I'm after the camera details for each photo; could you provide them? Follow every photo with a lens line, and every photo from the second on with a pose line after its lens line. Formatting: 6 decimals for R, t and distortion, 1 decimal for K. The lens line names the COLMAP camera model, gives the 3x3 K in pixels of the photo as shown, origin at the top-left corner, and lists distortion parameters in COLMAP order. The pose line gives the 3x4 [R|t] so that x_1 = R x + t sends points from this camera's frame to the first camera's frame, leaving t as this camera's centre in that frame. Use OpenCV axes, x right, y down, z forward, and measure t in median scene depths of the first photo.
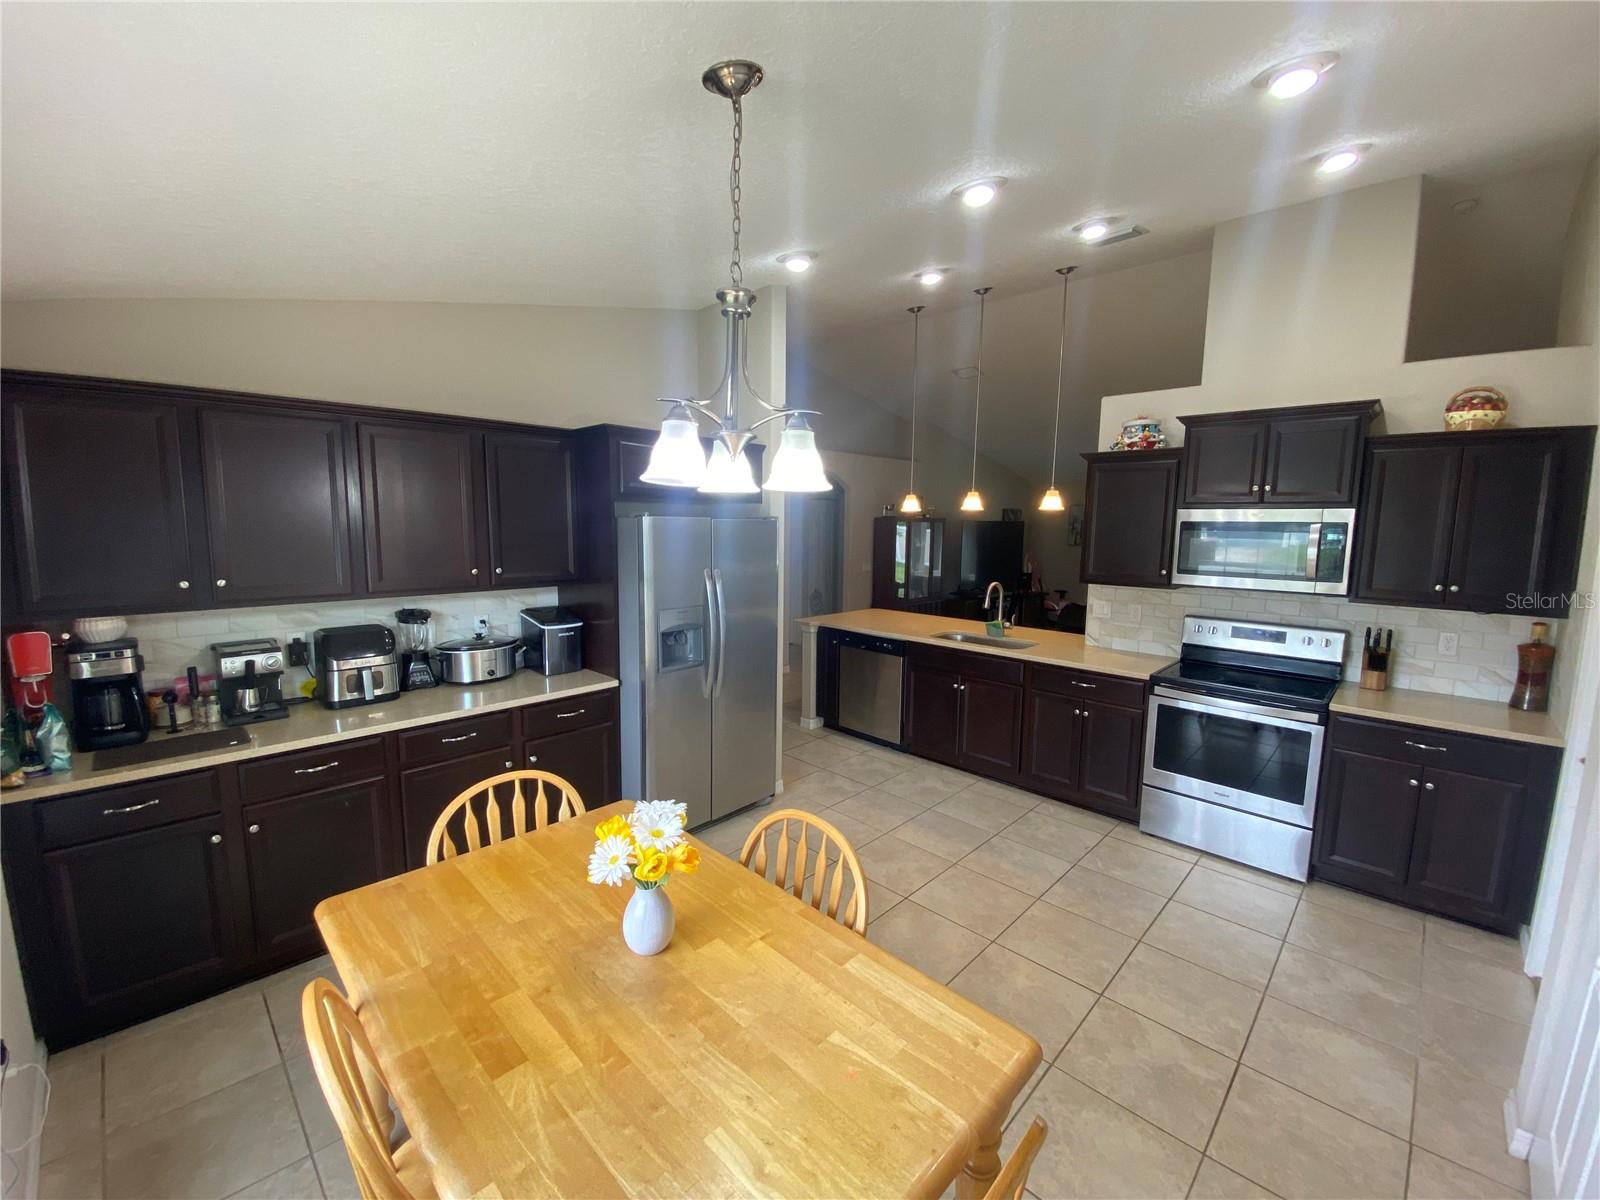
lens RADIAL K [[646.6, 0, 798.4], [0, 646.6, 598.3], [0, 0, 1]] dist [0.027871, -0.024790]
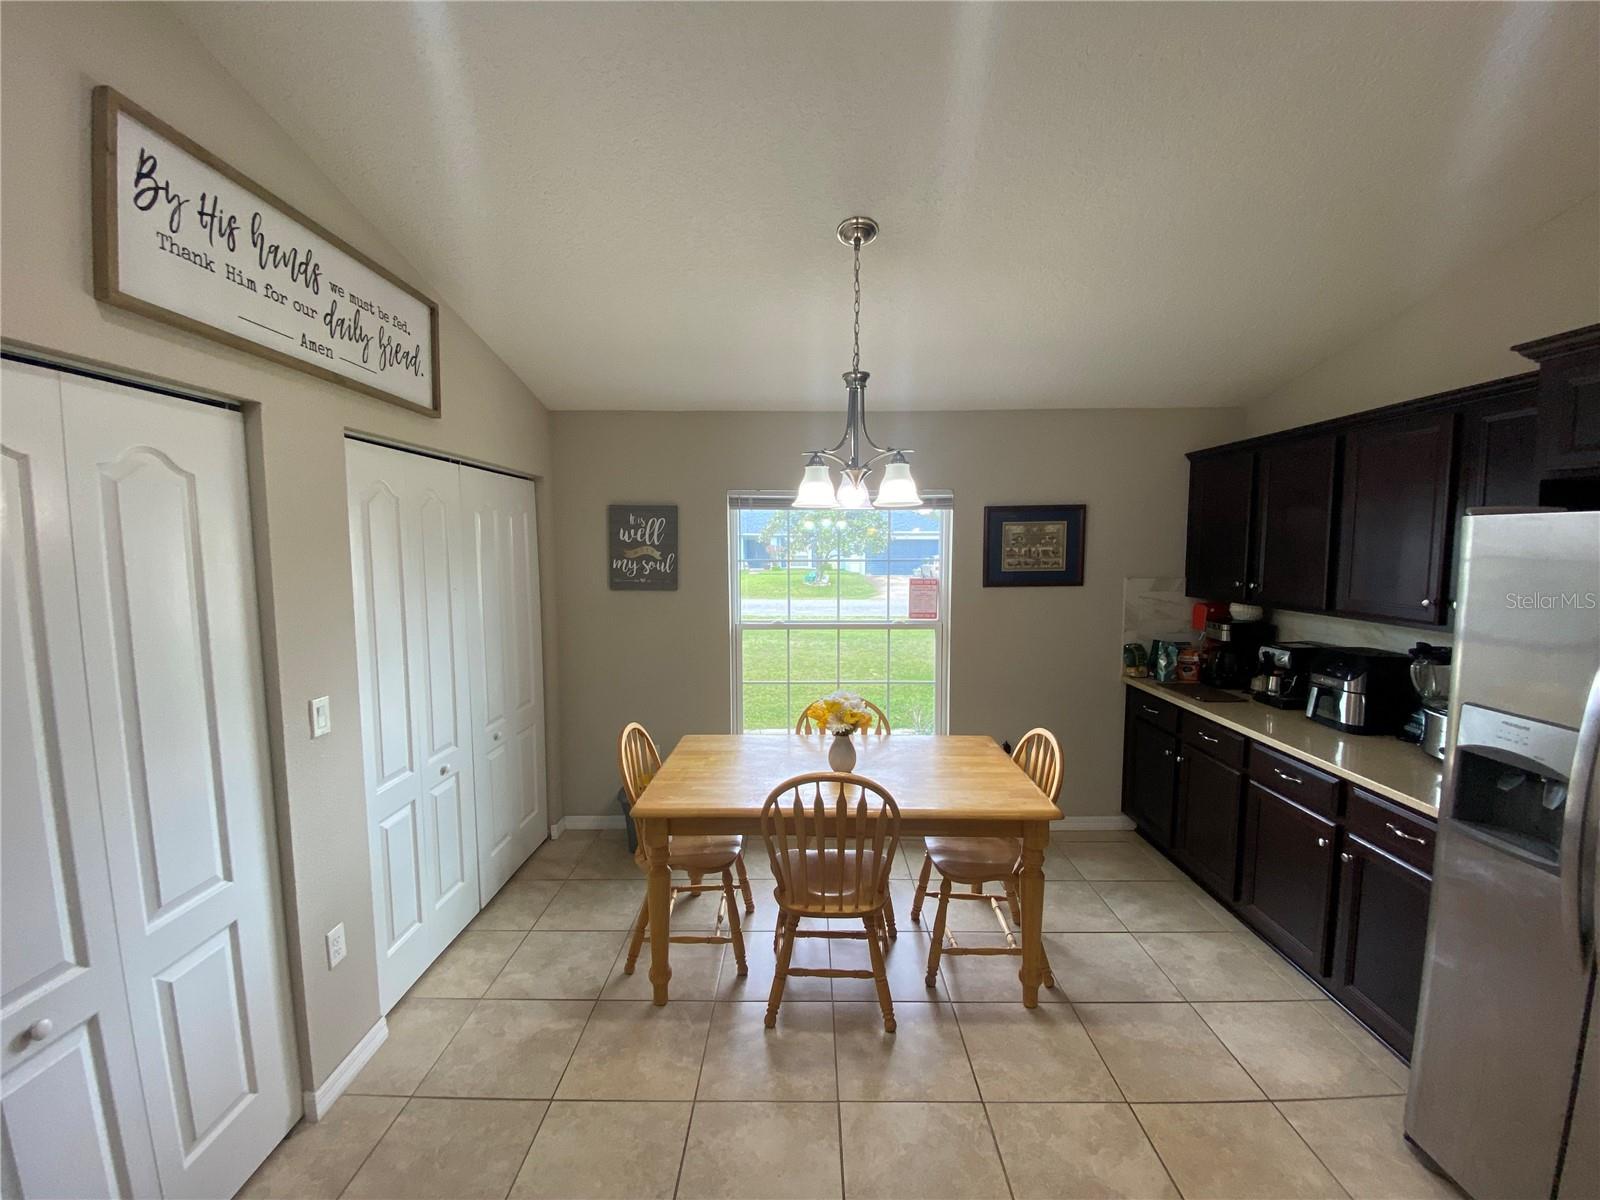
lens RADIAL K [[643.5, 0, 799.0], [0, 643.5, 601.6], [0, 0, 1]] dist [0.029387, -0.024267]
pose [[-0.727181, 0.050448, -0.684589, 0.546869], [-0.088123, 0.982183, 0.165985, -0.107146], [0.680765, 0.181029, -0.709780, 1.104204]]
